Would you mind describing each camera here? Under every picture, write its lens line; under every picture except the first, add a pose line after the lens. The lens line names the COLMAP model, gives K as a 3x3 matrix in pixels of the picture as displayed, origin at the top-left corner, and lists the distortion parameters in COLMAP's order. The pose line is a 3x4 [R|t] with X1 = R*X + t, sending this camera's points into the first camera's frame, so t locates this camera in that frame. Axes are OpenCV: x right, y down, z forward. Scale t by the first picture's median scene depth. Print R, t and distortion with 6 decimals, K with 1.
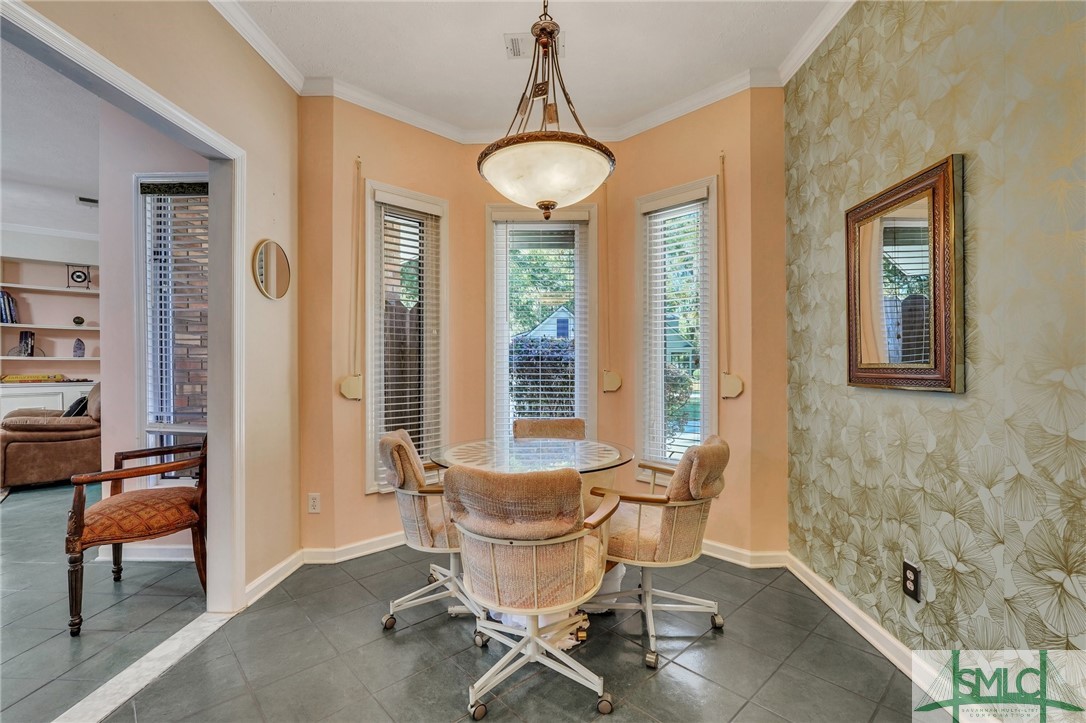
lens RADIAL K [[479.6, 0, 548.7], [0, 479.6, 363.9], [0, 0, 1]] dist [-0.002404, 0.001150]
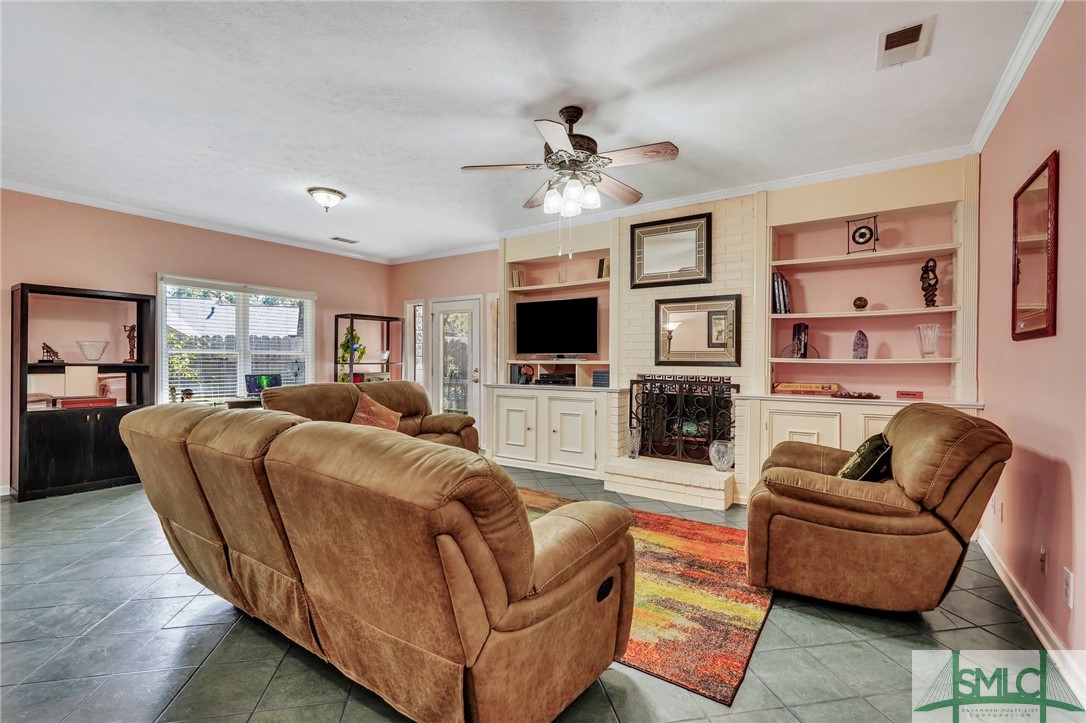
lens RADIAL K [[479.6, 0, 548.7], [0, 479.6, 363.9], [0, 0, 1]] dist [-0.002404, 0.001150]
pose [[0.258518, 0.015195, -0.965887, -0.491702], [-0.009515, 0.999868, 0.013183, -0.012485], [0.965960, 0.005782, 0.258629, 0.450109]]
